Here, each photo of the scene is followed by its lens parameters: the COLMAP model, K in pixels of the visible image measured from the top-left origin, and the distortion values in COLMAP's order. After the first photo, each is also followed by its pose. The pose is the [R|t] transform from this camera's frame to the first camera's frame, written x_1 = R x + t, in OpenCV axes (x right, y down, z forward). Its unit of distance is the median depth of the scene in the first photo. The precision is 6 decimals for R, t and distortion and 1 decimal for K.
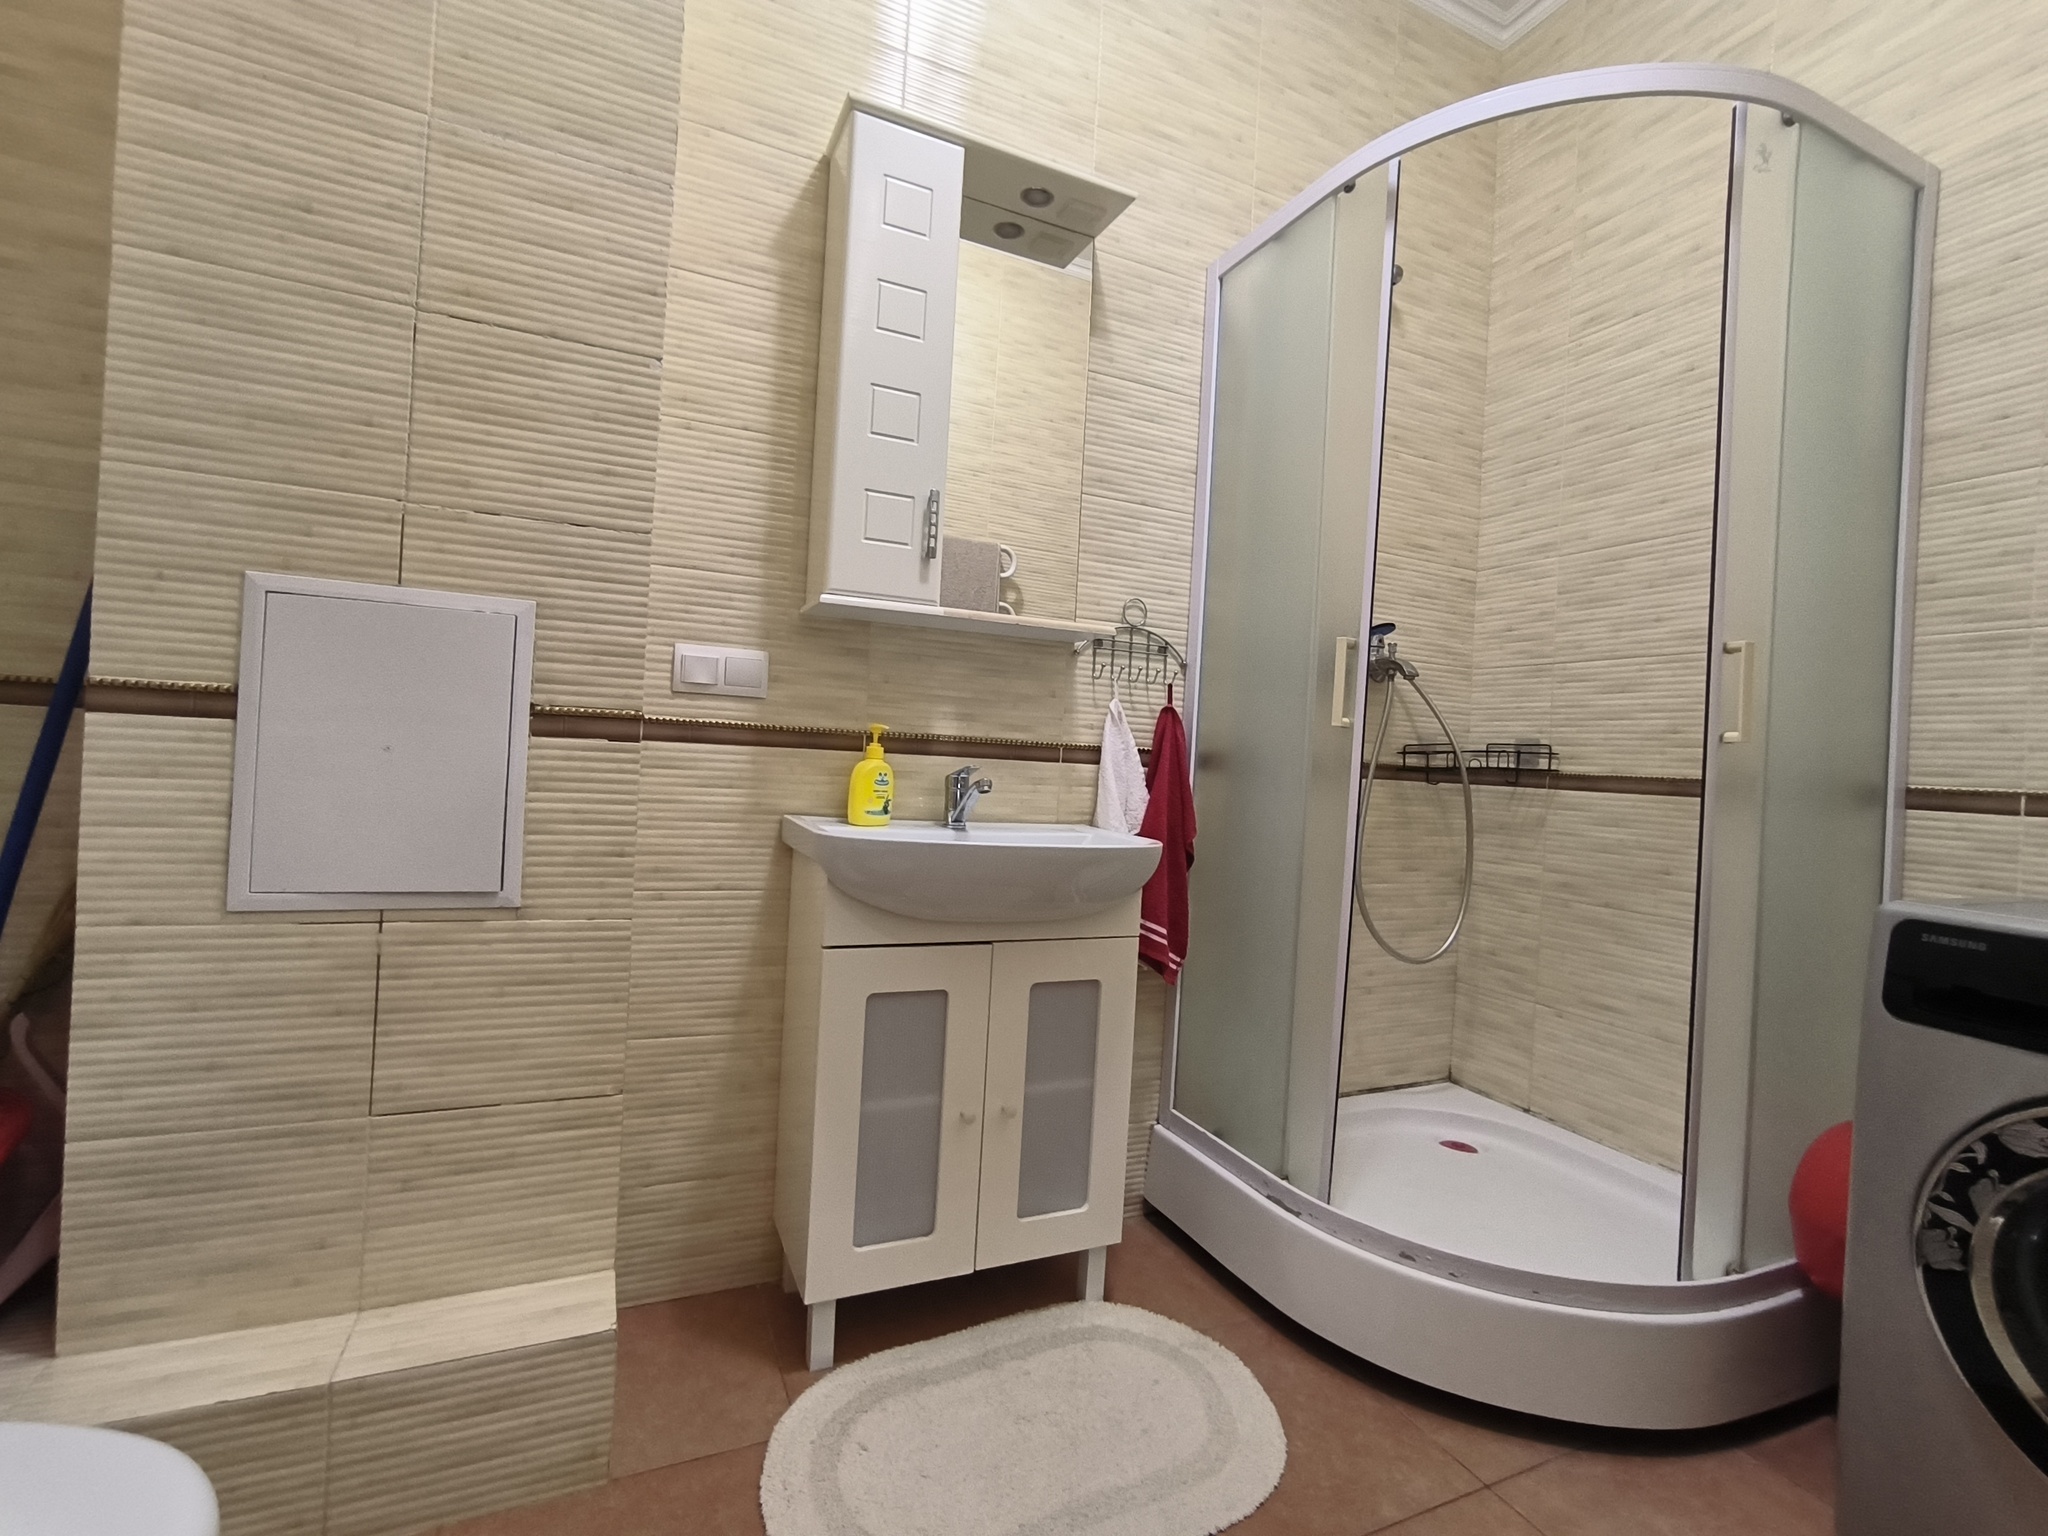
lens RADIAL K [[935.8, 0, 1031.7], [0, 935.8, 770.5], [0, 0, 1]] dist [-0.028648, 0.006447]
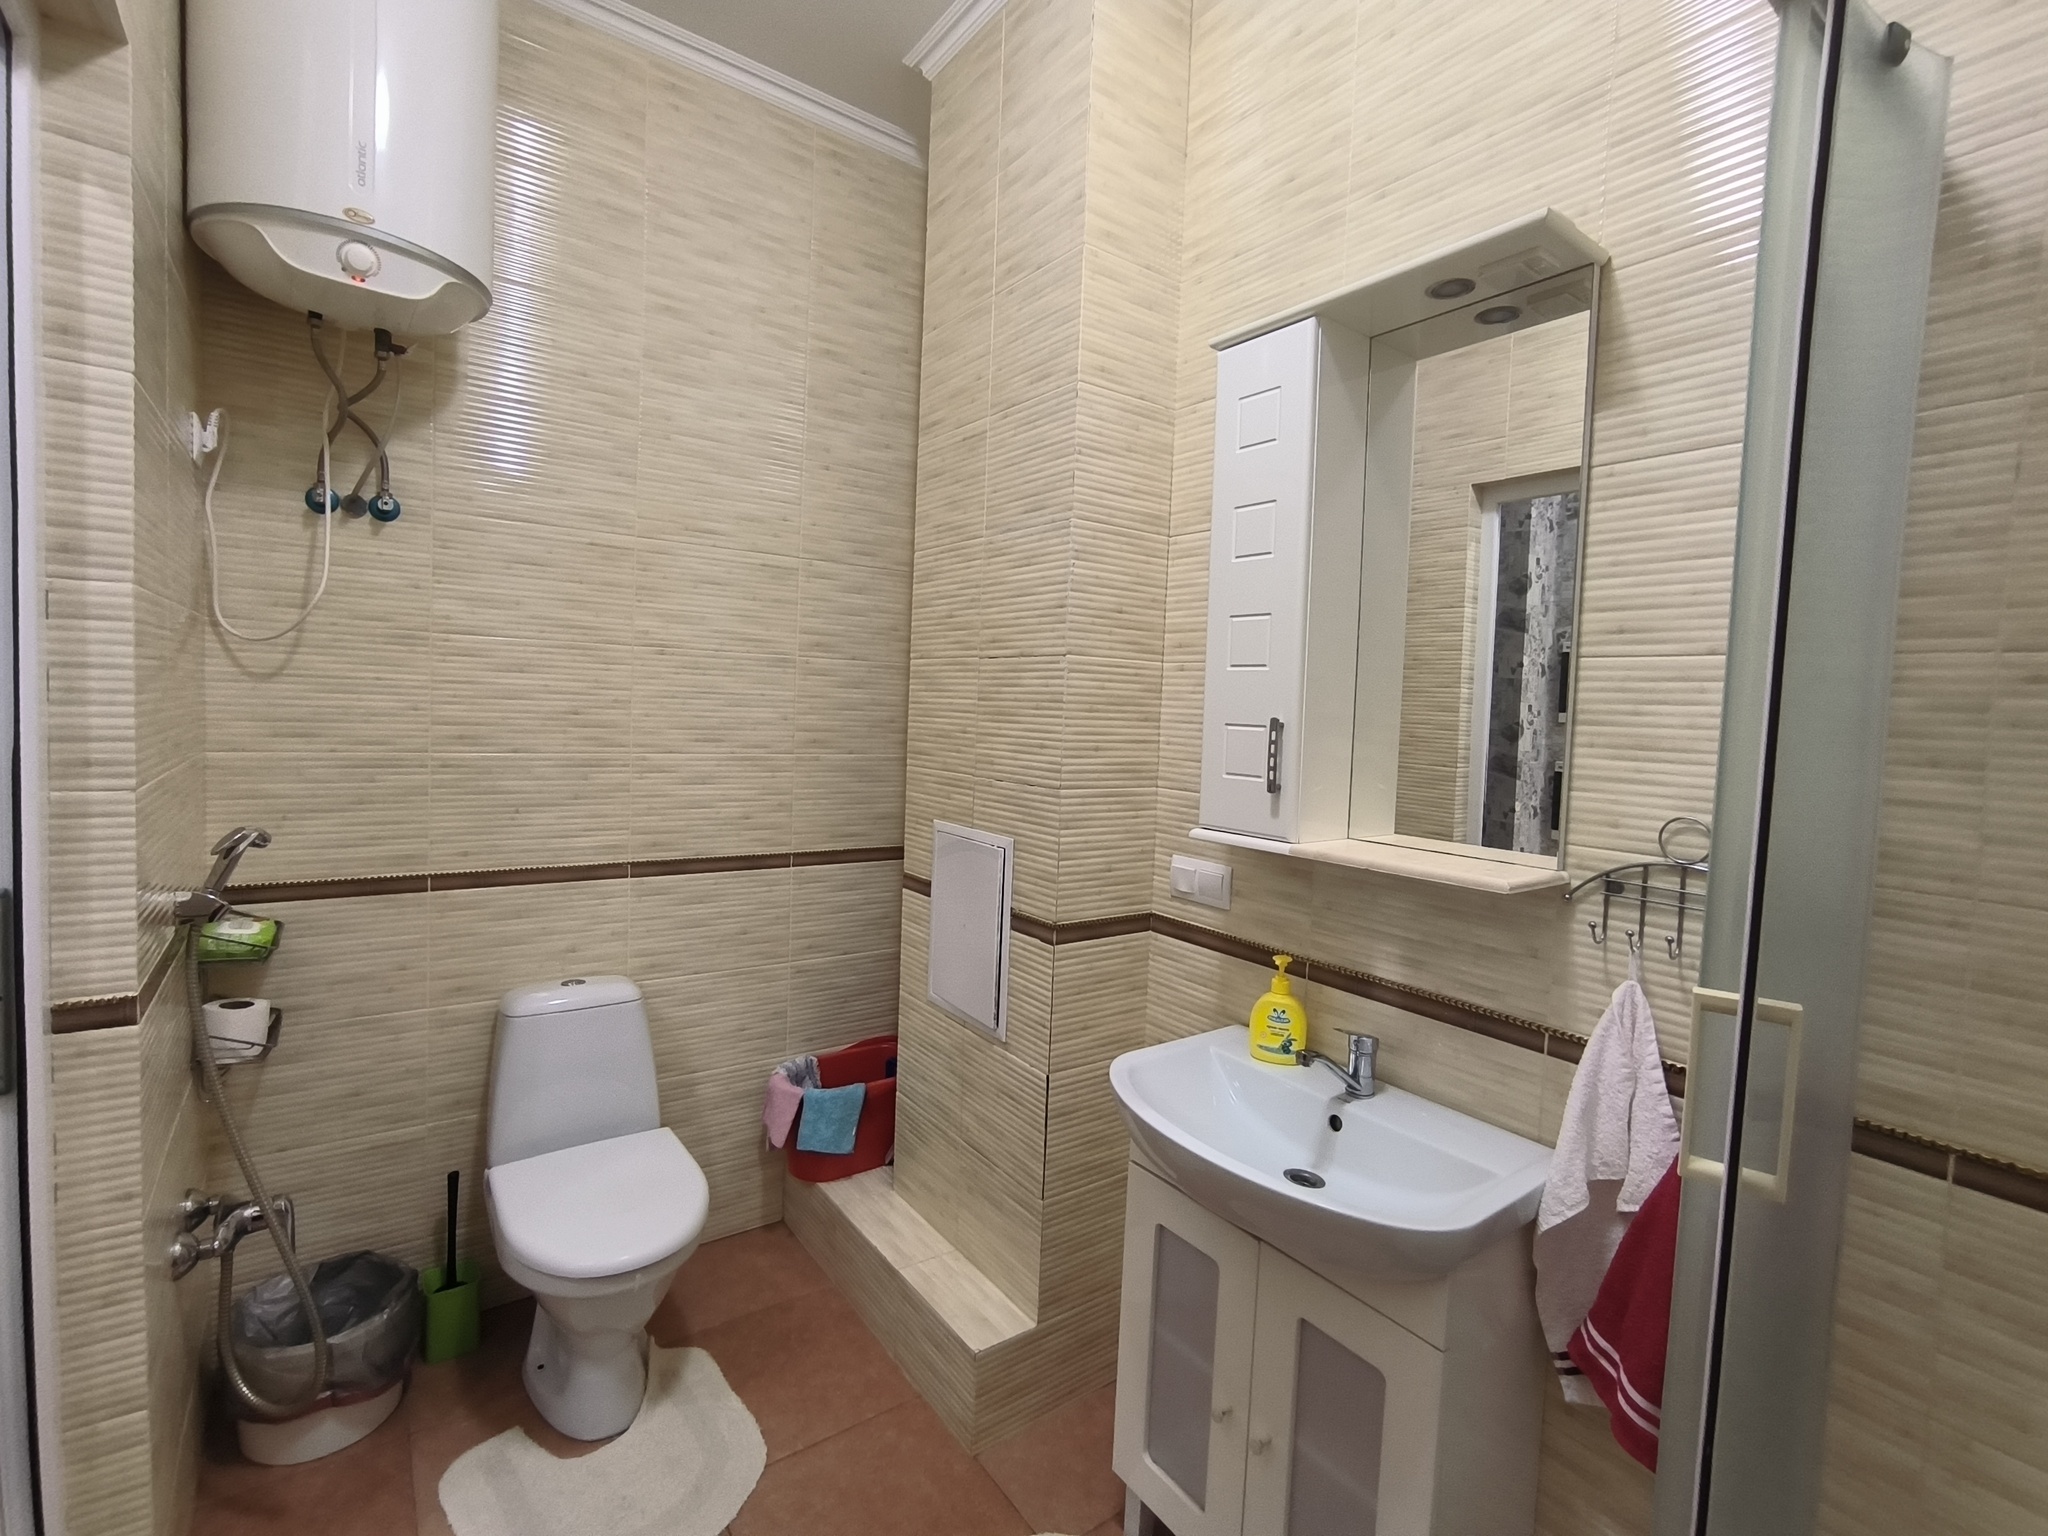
lens RADIAL K [[935.8, 0, 1030.4], [0, 935.8, 763.0], [0, 0, 1]] dist [-0.028648, 0.006447]
pose [[0.190644, 0.016624, -0.981519, 0.904726], [-0.039022, 0.999195, 0.009344, -0.311814], [0.980883, 0.036519, 0.191139, 0.725308]]
